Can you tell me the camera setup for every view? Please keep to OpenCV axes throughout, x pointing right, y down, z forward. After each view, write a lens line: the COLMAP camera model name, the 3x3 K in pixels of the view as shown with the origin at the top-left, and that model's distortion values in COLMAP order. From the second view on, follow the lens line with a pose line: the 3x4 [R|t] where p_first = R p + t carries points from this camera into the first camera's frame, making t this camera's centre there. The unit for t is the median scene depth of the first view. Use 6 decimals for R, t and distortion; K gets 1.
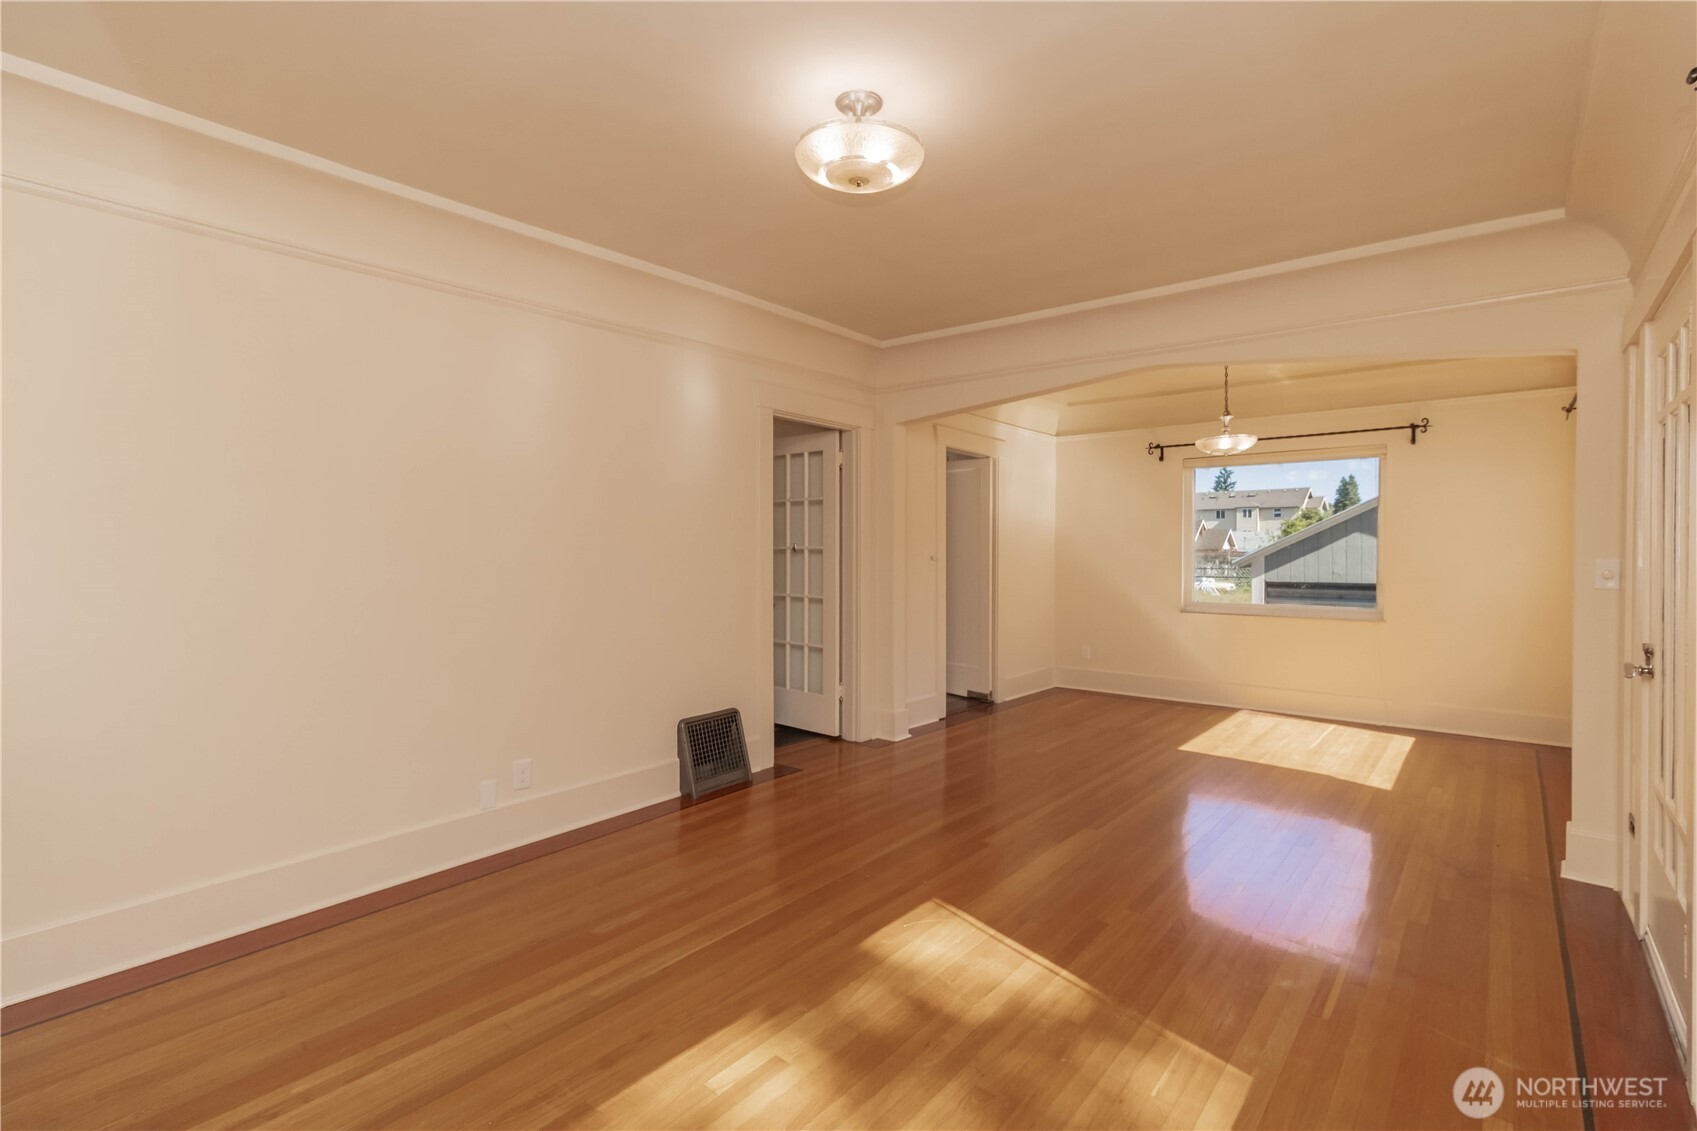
lens RADIAL K [[815.0, 0, 865.0], [0, 815.0, 559.9], [0, 0, 1]] dist [0.010539, 0.000787]
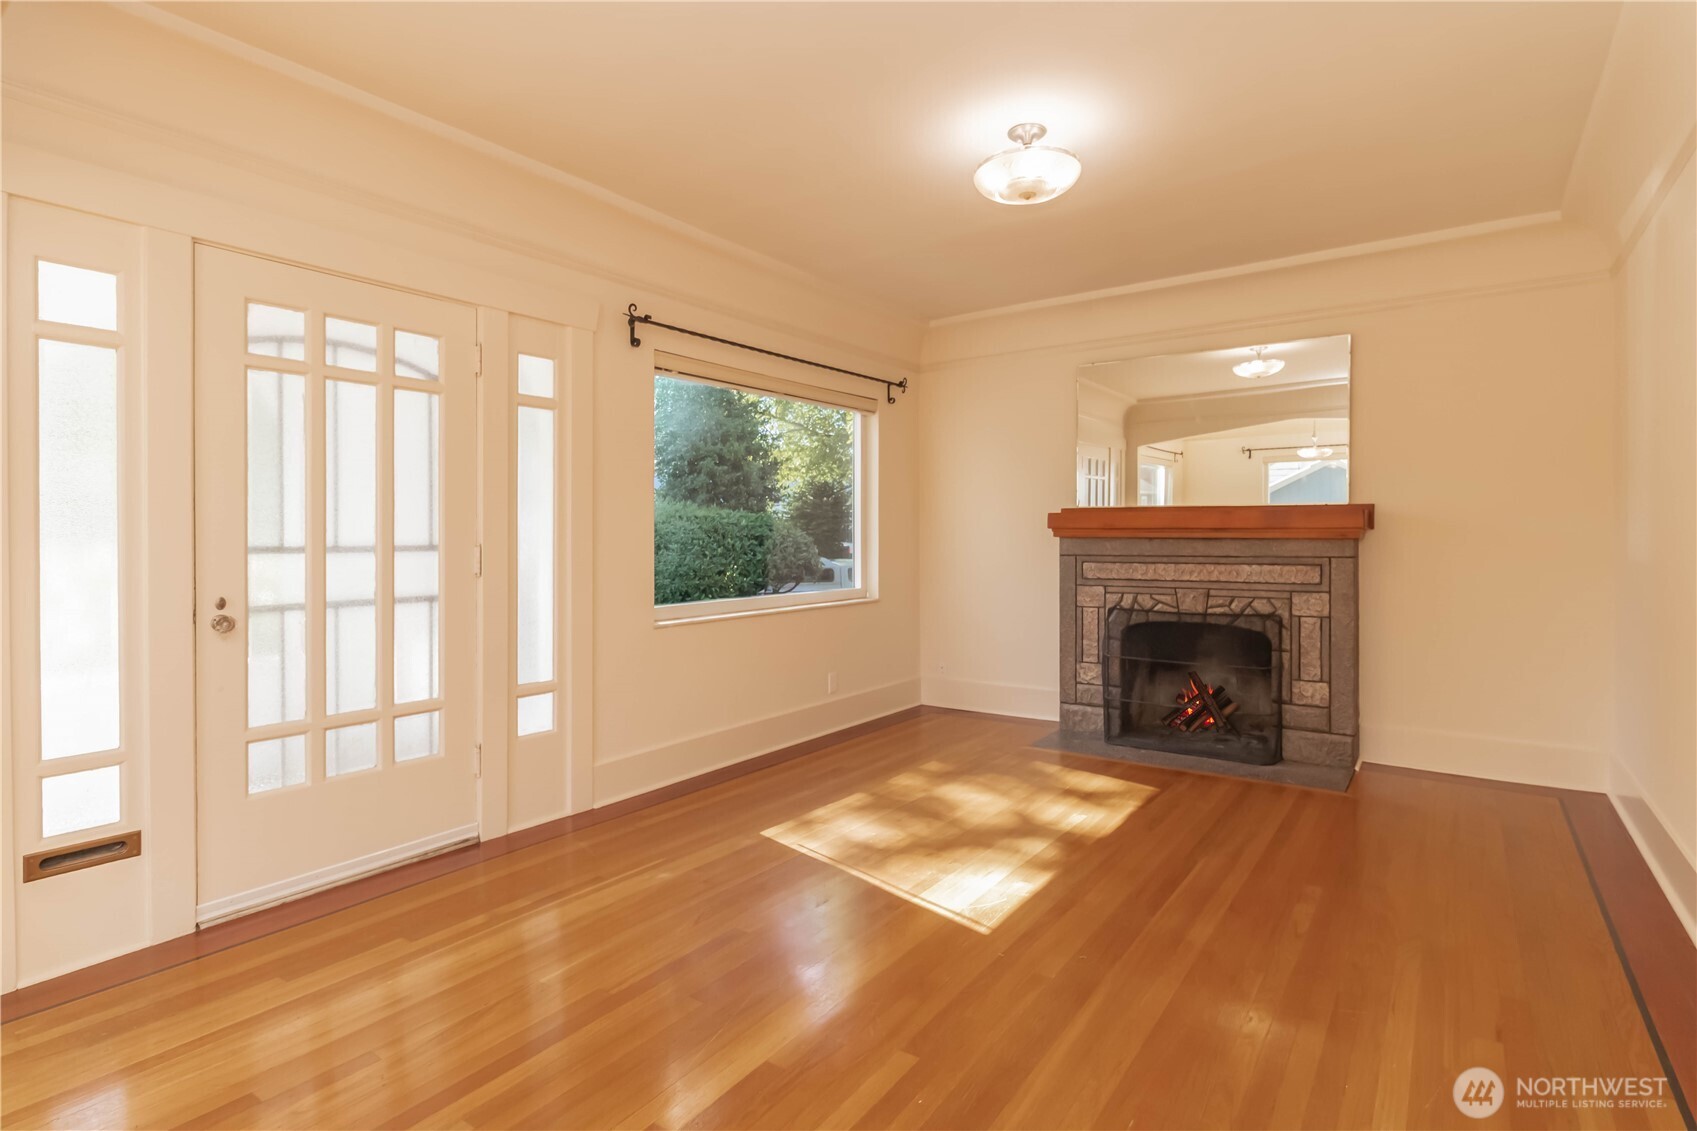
lens RADIAL K [[828.8, 0, 858.6], [0, 828.8, 550.3], [0, 0, 1]] dist [-0.010758, 0.000601]
pose [[-0.998700, 0.001058, -0.050954, 0.120924], [-0.000585, 0.999480, 0.032227, 0.008496], [0.050961, 0.032215, -0.998181, 0.876417]]
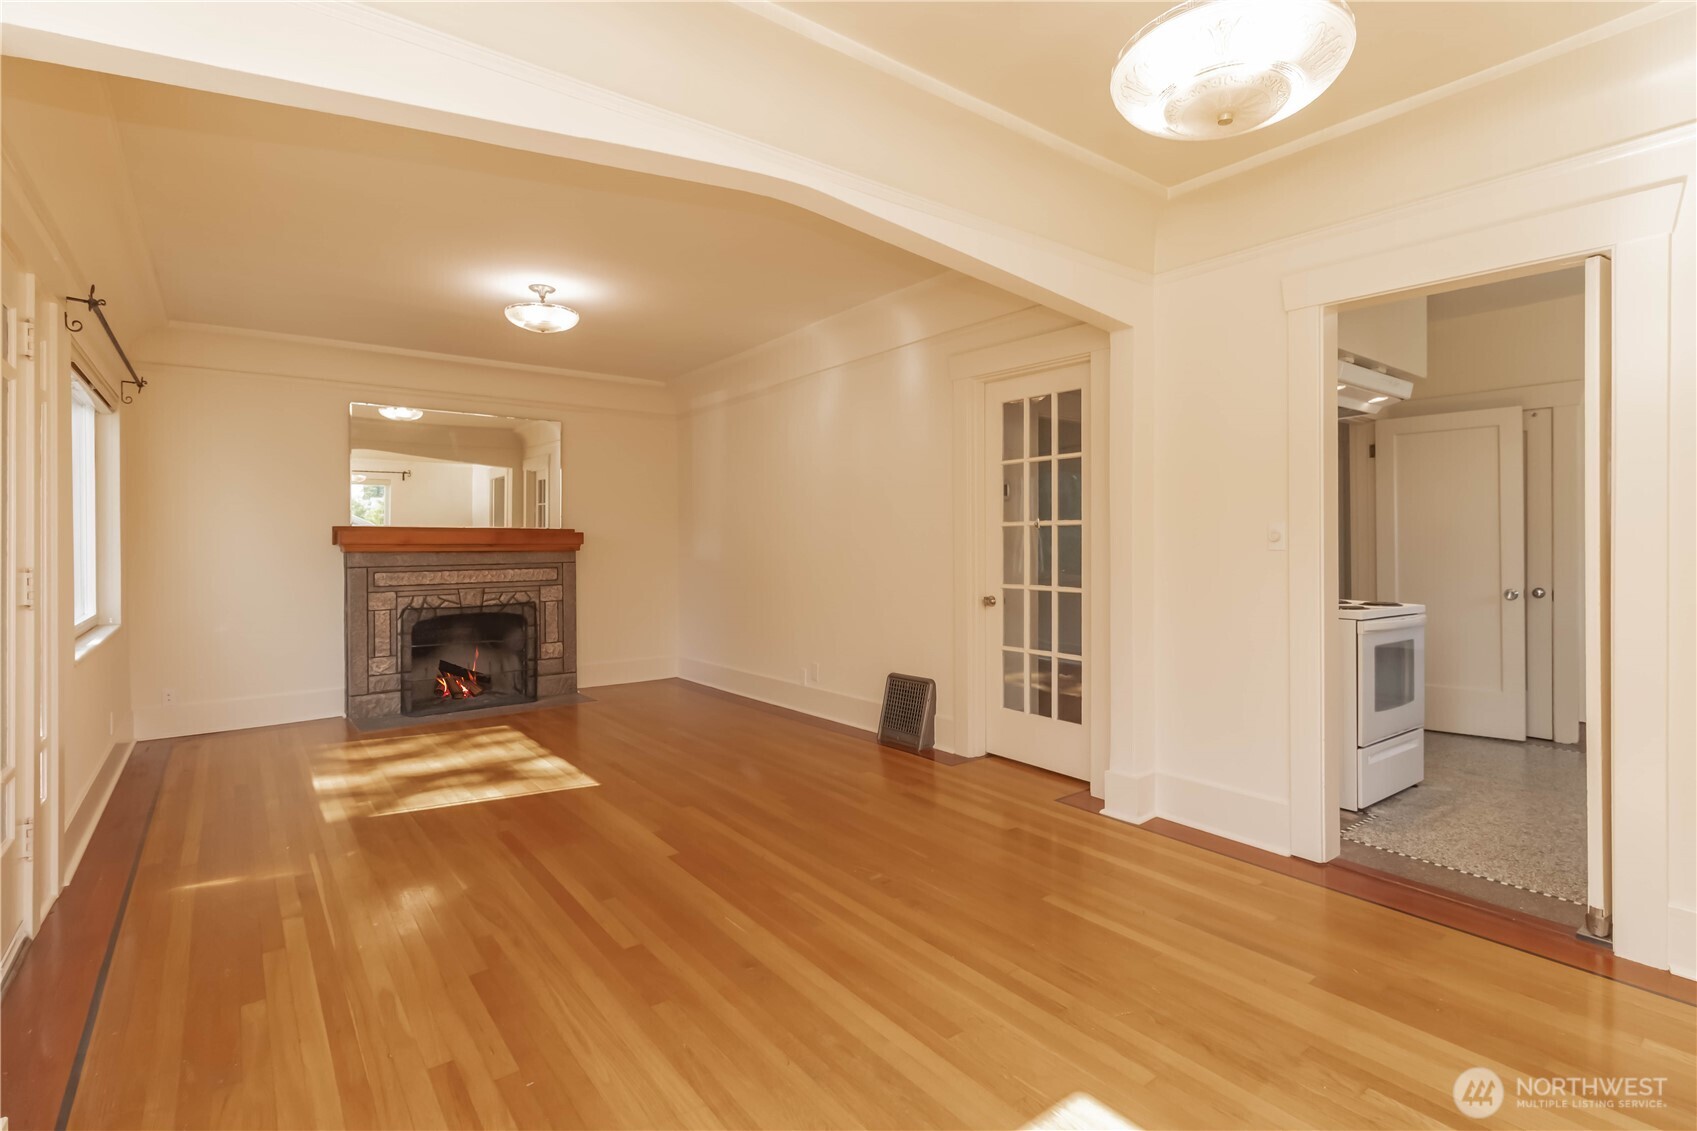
lens RADIAL K [[815.0, 0, 846.2], [0, 815.0, 541.2], [0, 0, 1]] dist [0.010539, 0.000787]
pose [[-0.256101, -0.001074, -0.966649, 0.640672], [-0.008335, 0.999965, 0.001098, 0.003601], [0.966614, 0.008338, -0.256101, 0.851161]]
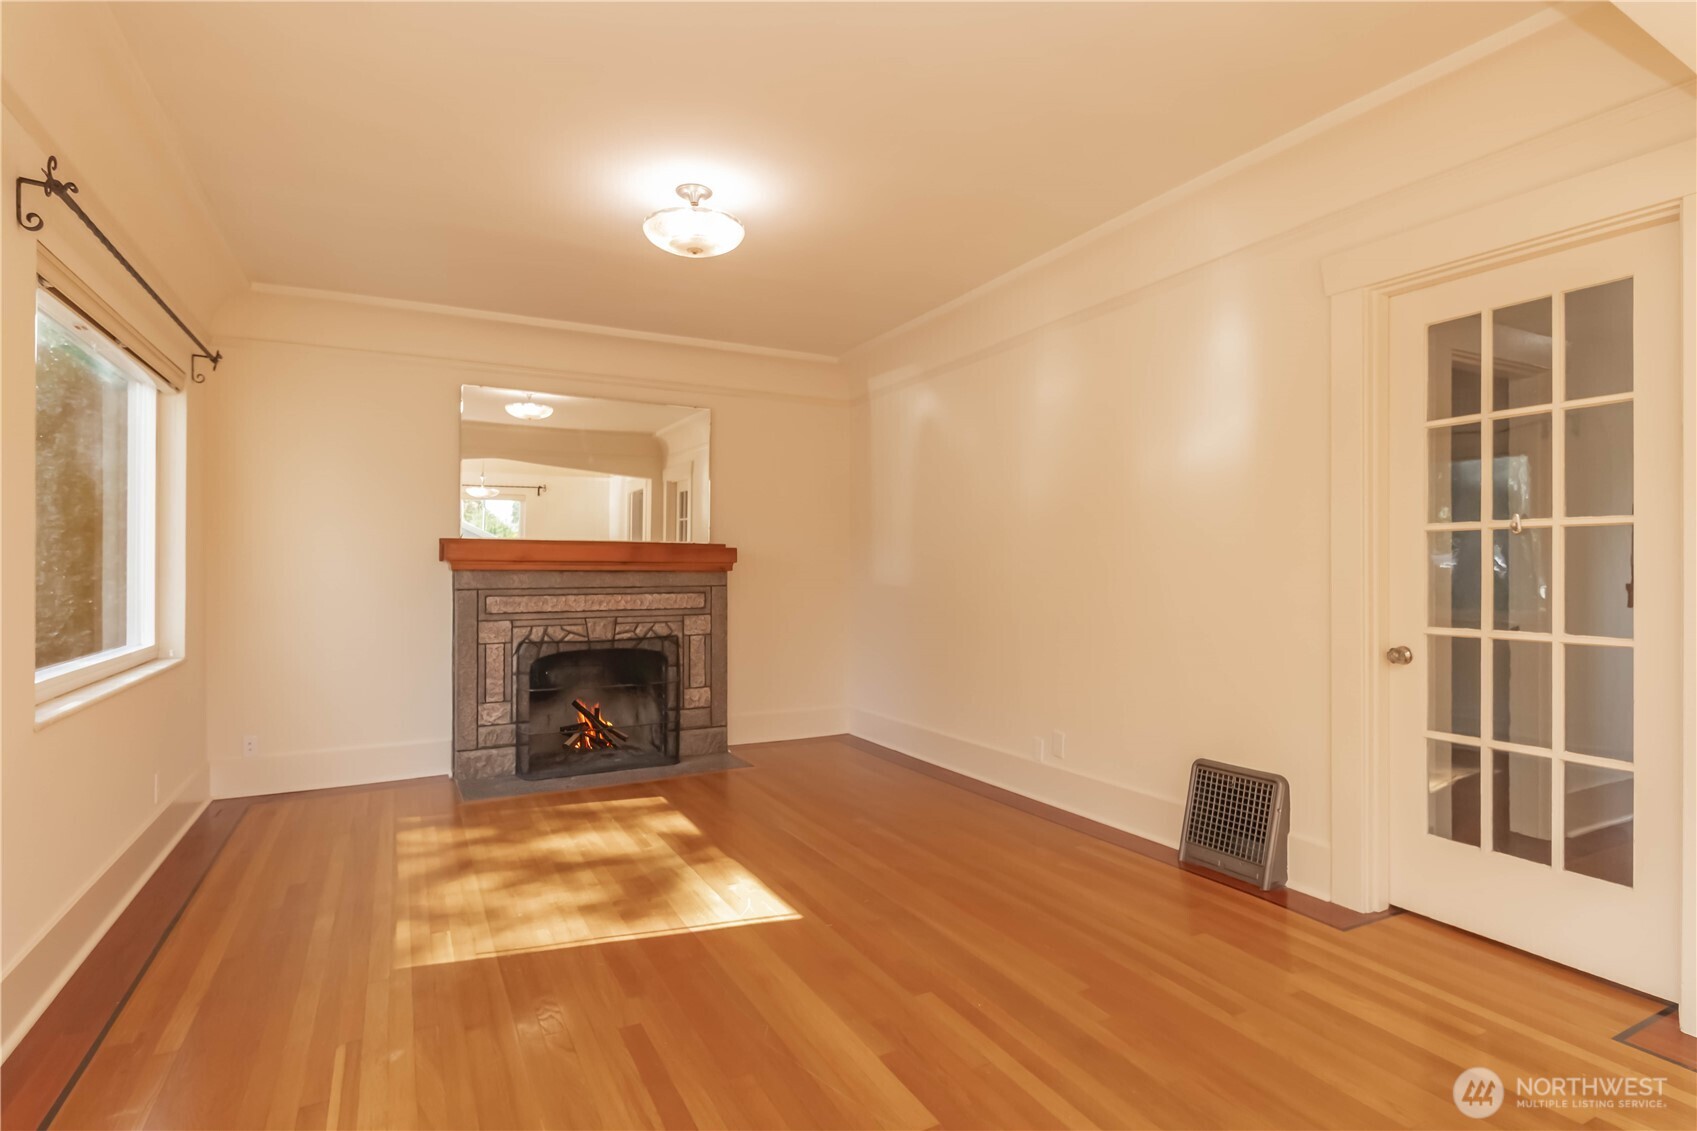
lens RADIAL K [[858.9, 0, 848.2], [0, 858.9, 561.2], [0, 0, 1]] dist [0.014852, -0.003279]
pose [[-0.409285, -0.009681, -0.912355, 0.450503], [-0.013677, 0.999896, -0.004475, 0.012554], [0.912304, 0.010647, -0.409375, 0.707961]]
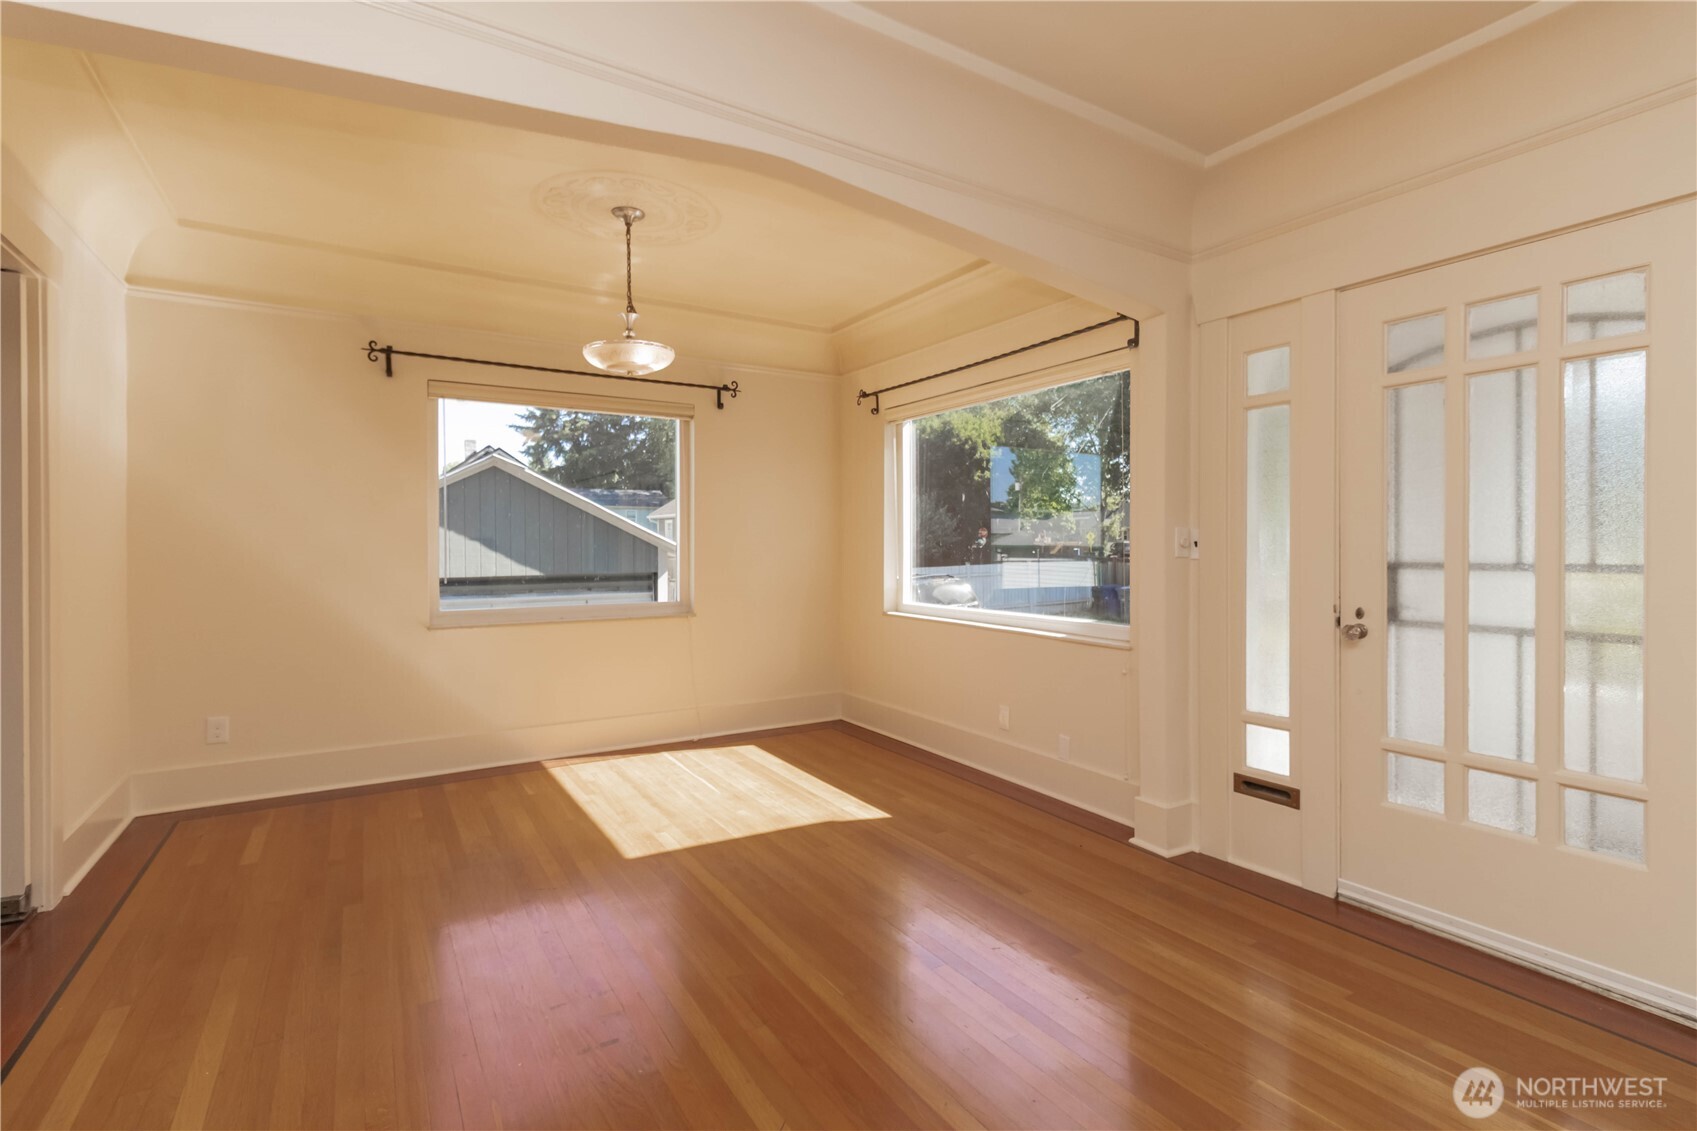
lens RADIAL K [[815.0, 0, 876.3], [0, 815.0, 547.5], [0, 0, 1]] dist [0.010539, 0.000787]
pose [[0.323151, -0.002123, 0.946345, -0.092411], [0.014779, 0.999887, -0.002803, 0.010469], [-0.946232, 0.014892, 0.323146, 0.548114]]
